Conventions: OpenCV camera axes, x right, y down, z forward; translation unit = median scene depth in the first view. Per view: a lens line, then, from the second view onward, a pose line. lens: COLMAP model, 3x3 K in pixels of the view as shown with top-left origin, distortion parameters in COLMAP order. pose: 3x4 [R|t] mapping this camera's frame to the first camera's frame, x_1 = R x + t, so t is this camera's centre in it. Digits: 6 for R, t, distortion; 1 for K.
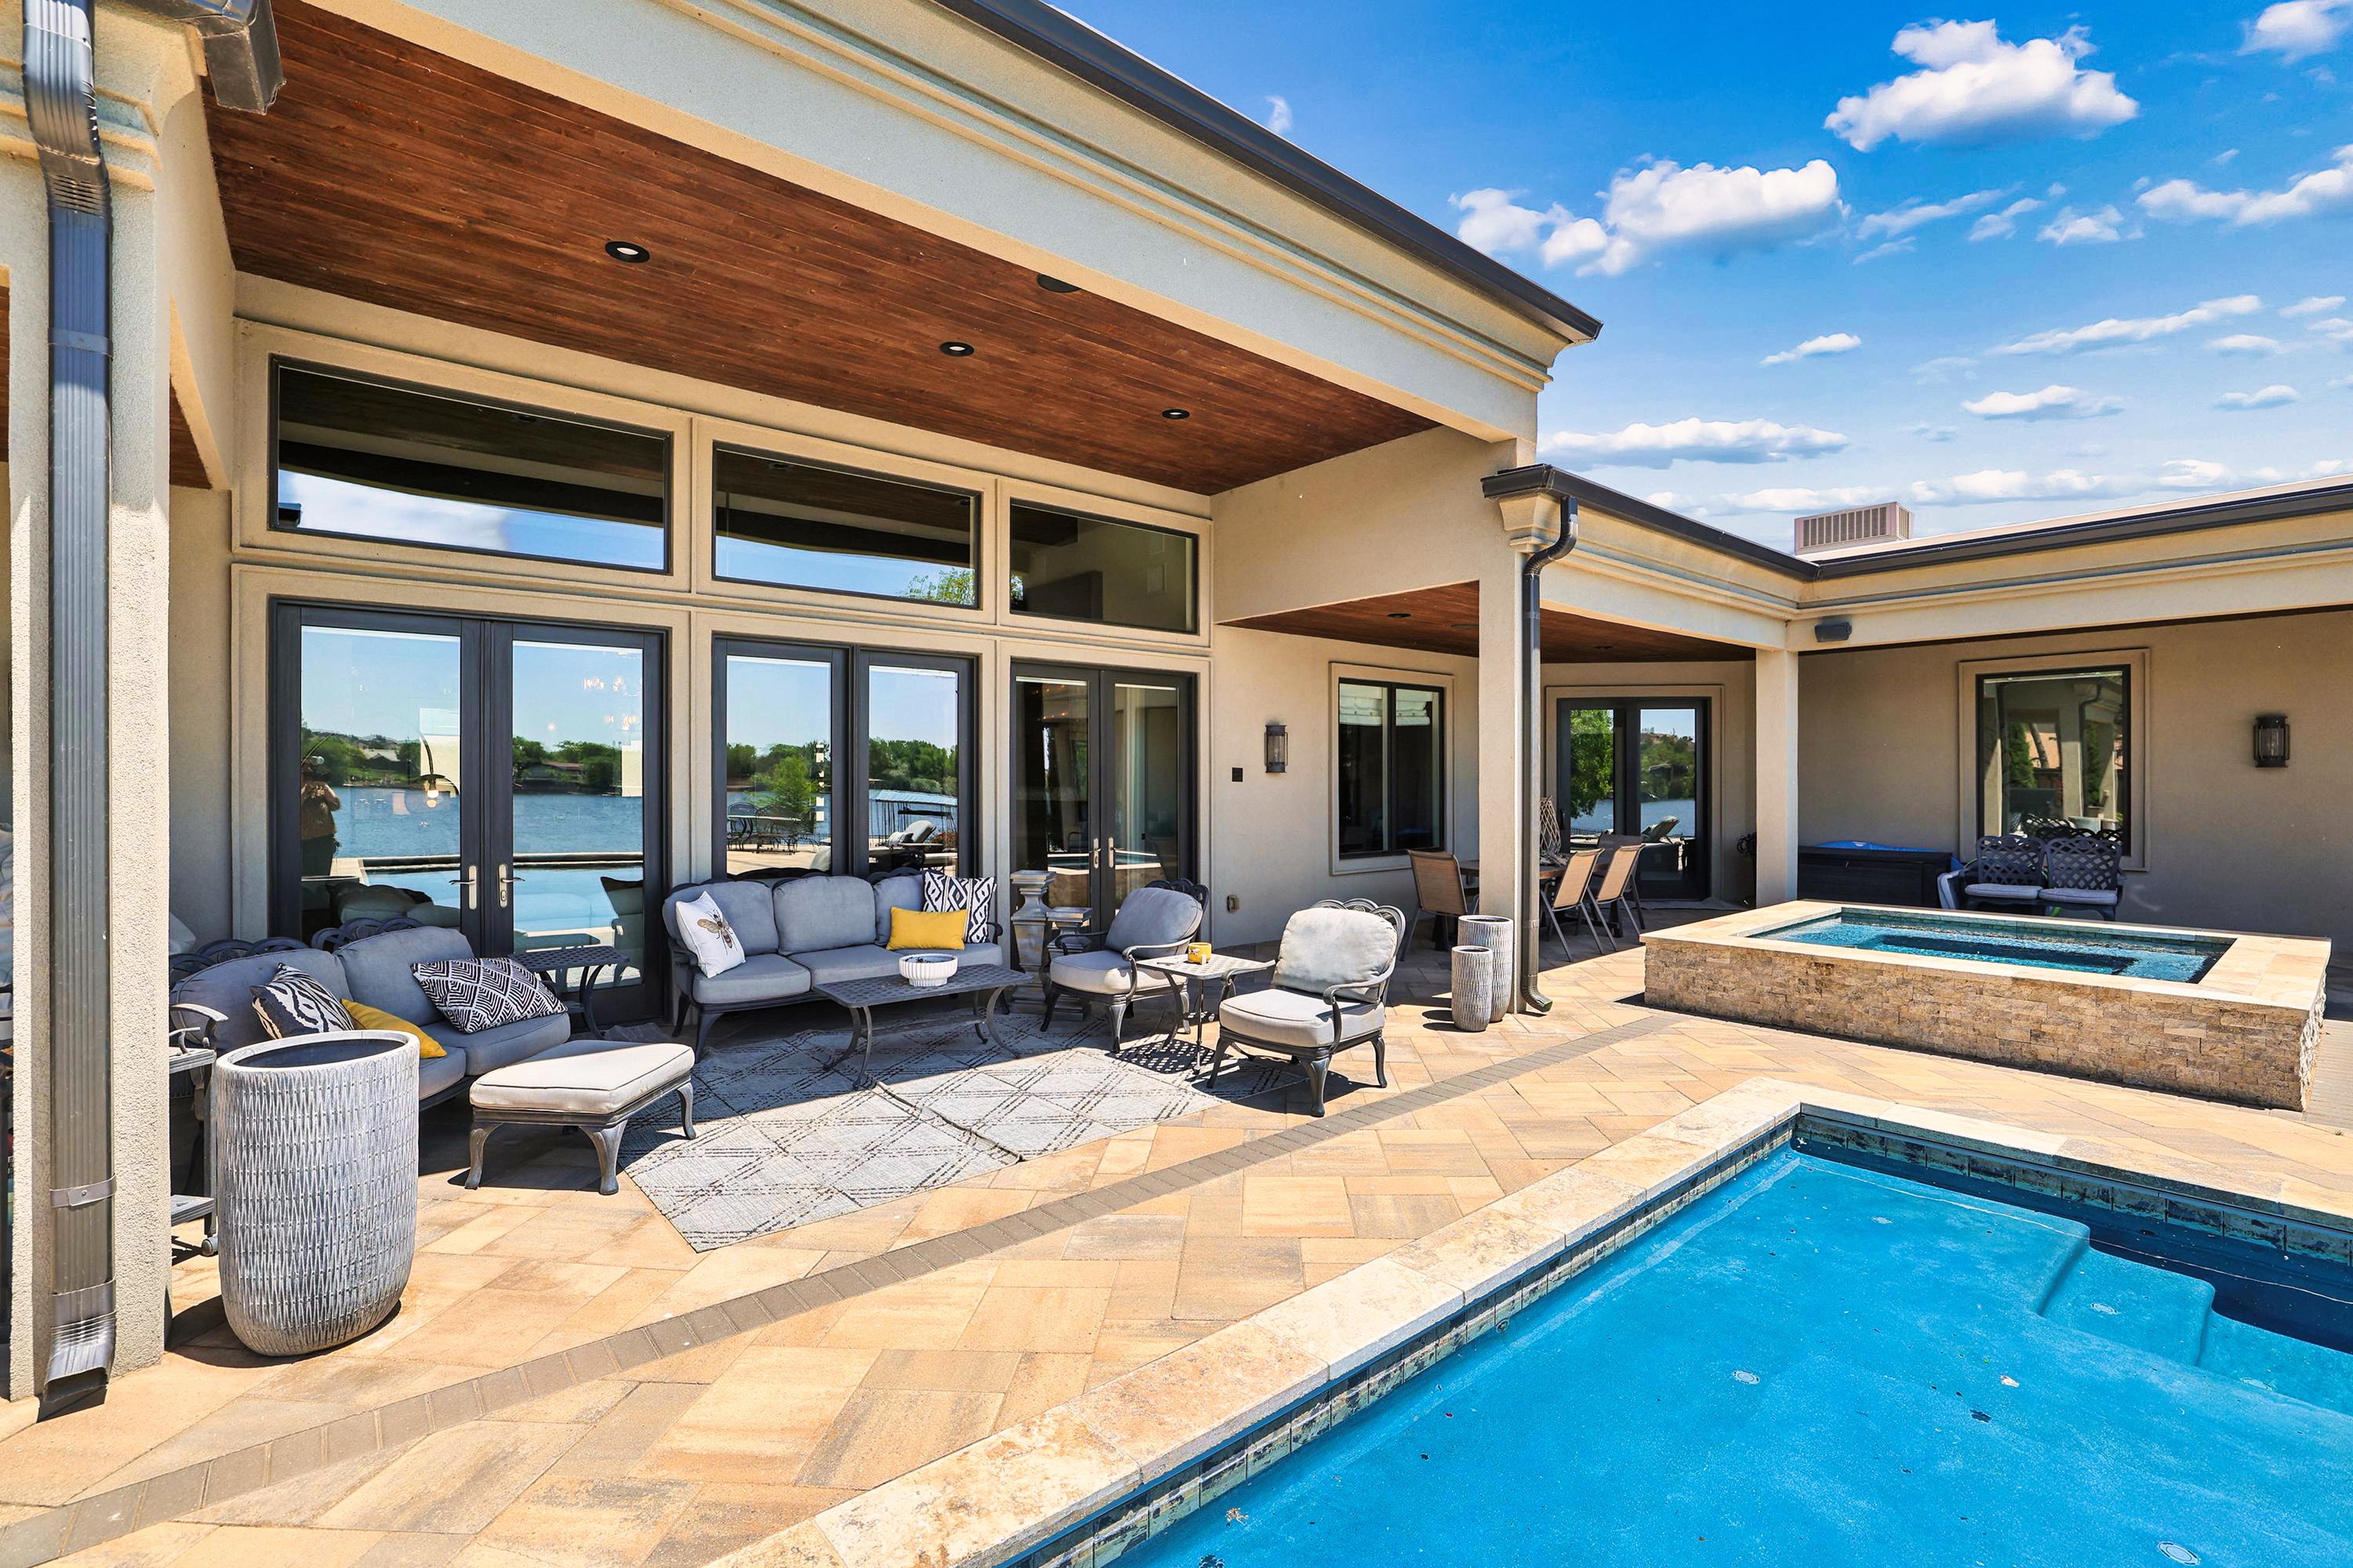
lens RADIAL K [[1045.5, 0, 1176.5], [0, 1045.5, 784.0], [0, 0, 1]] dist [-0.059831, 0.036592]
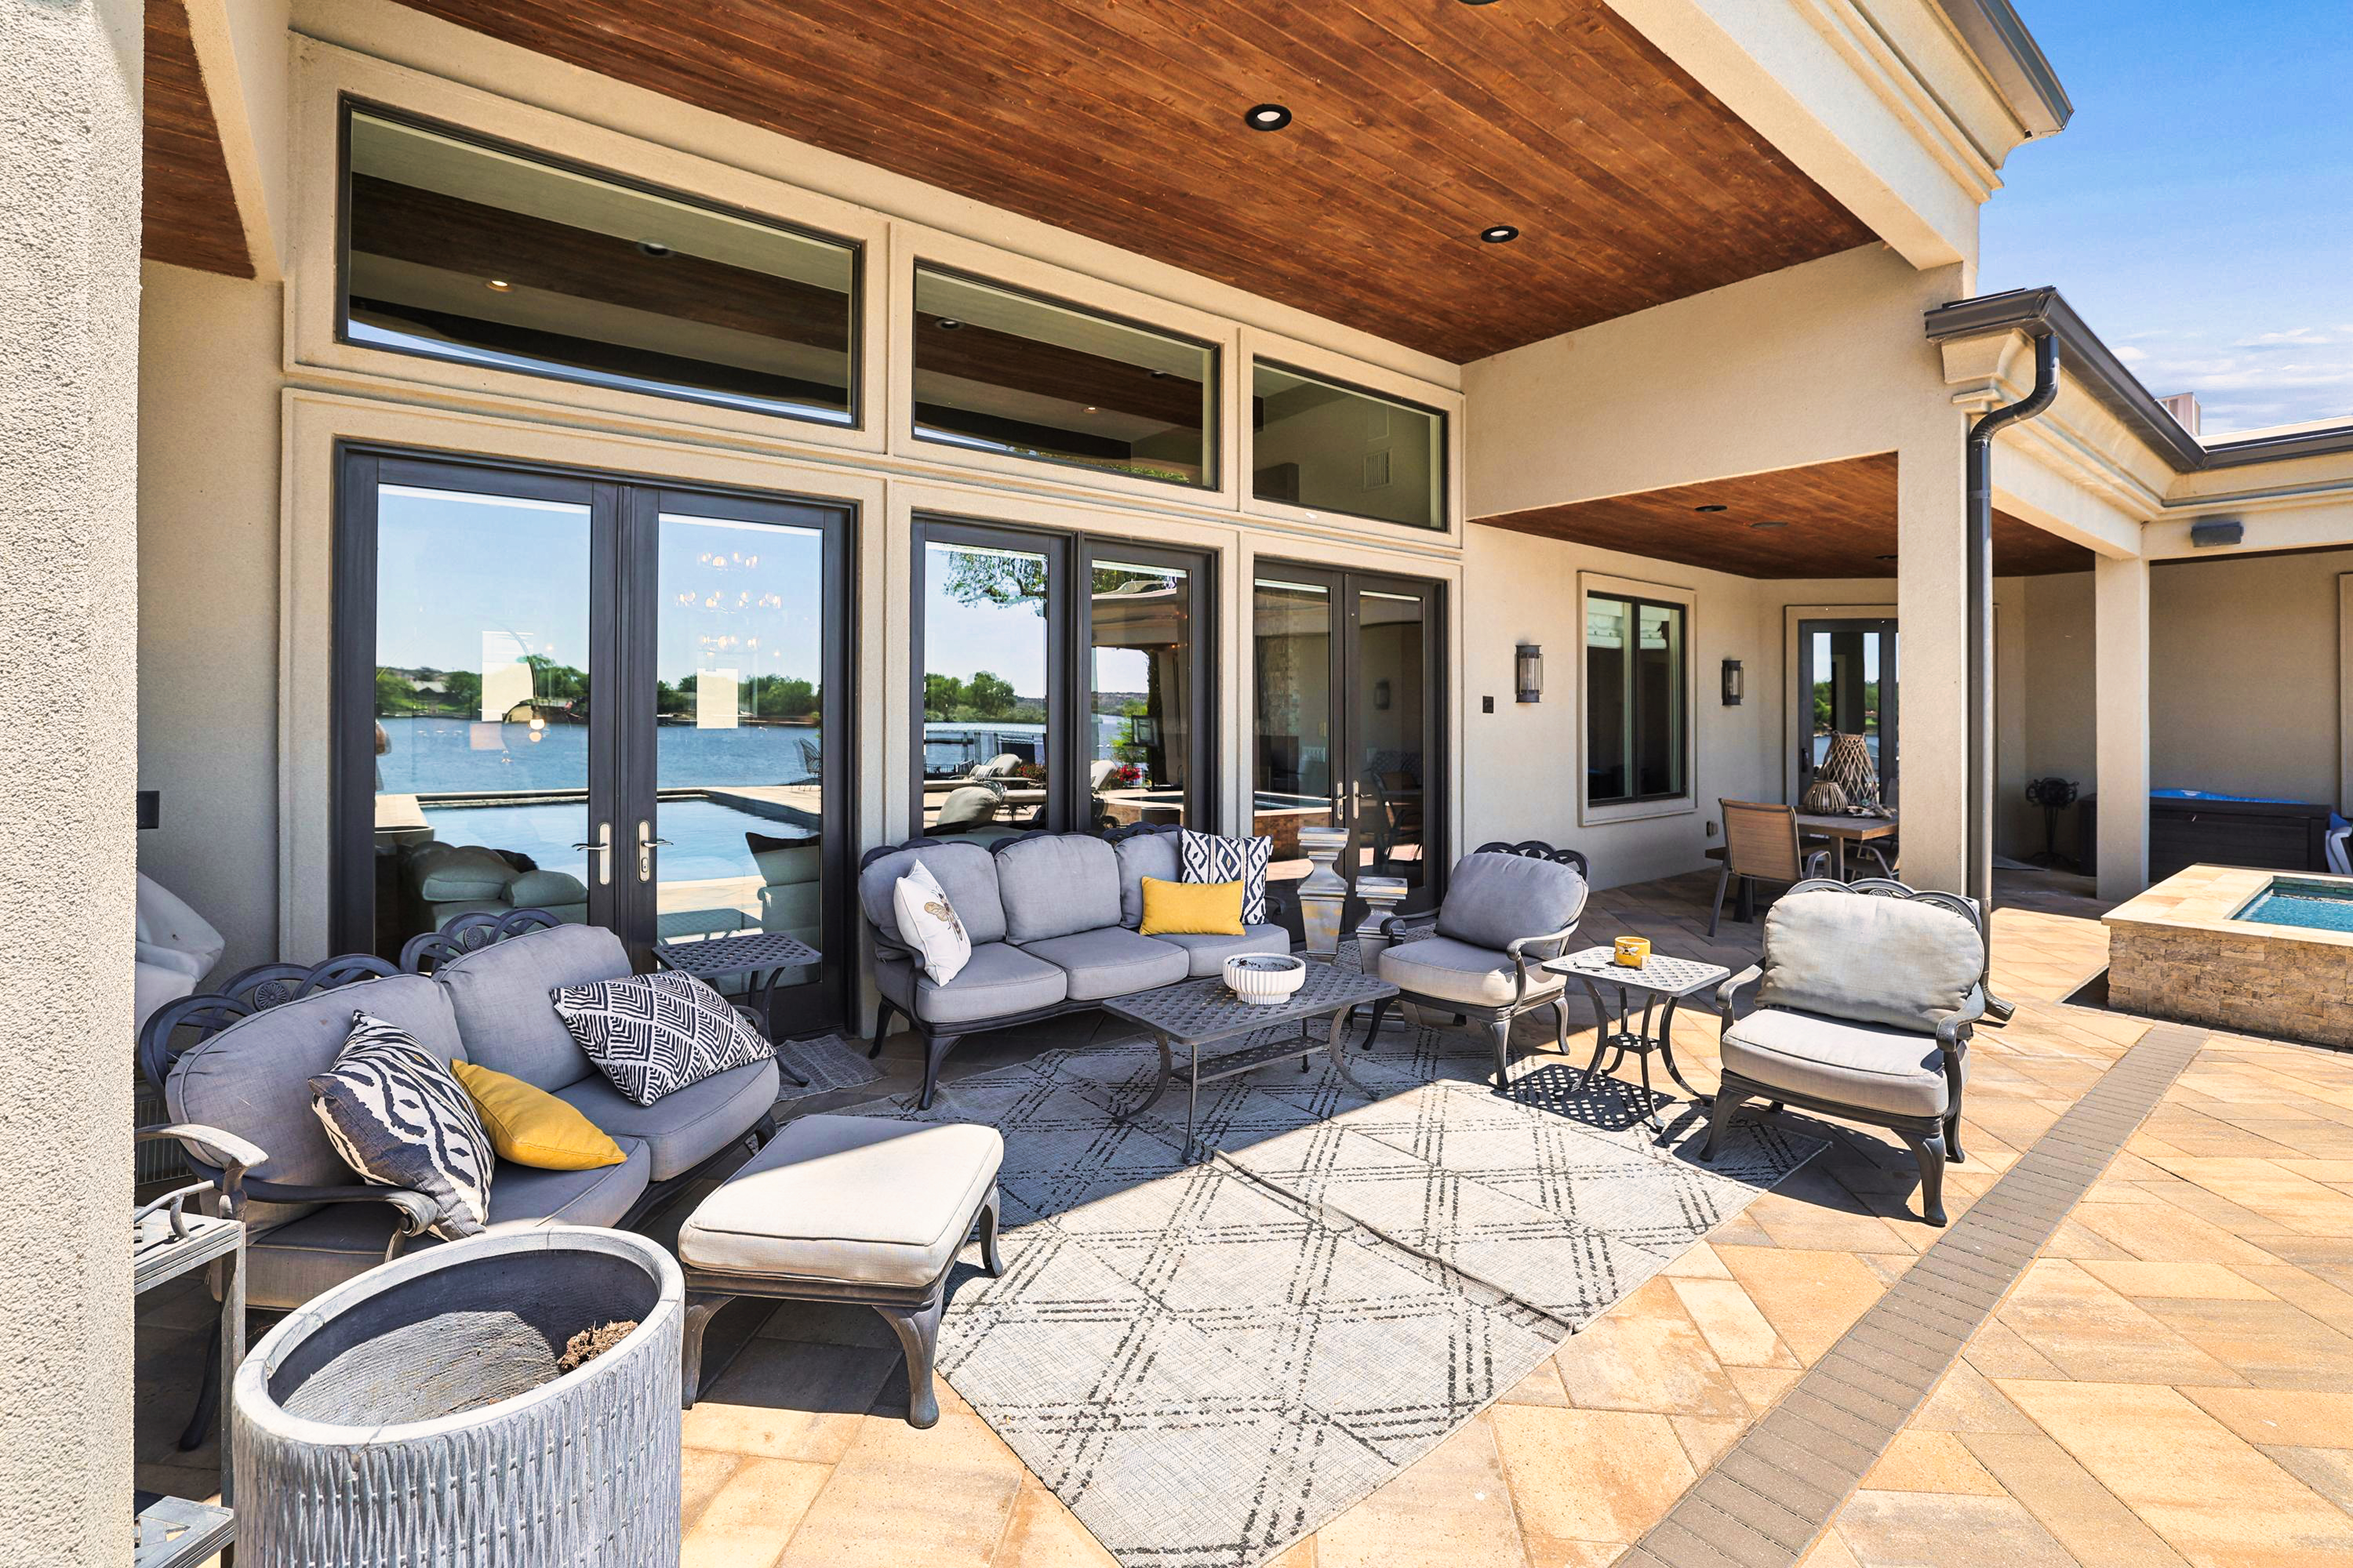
lens RADIAL K [[1040.5, 0, 1180.2], [0, 1040.5, 710.9], [0, 0, 1]] dist [-0.038098, 0.014109]
pose [[0.999785, 0.005583, -0.019982, -0.256655], [-0.005705, 0.999966, -0.006031, 0.003128], [0.019947, 0.006143, 0.999782, 0.274104]]
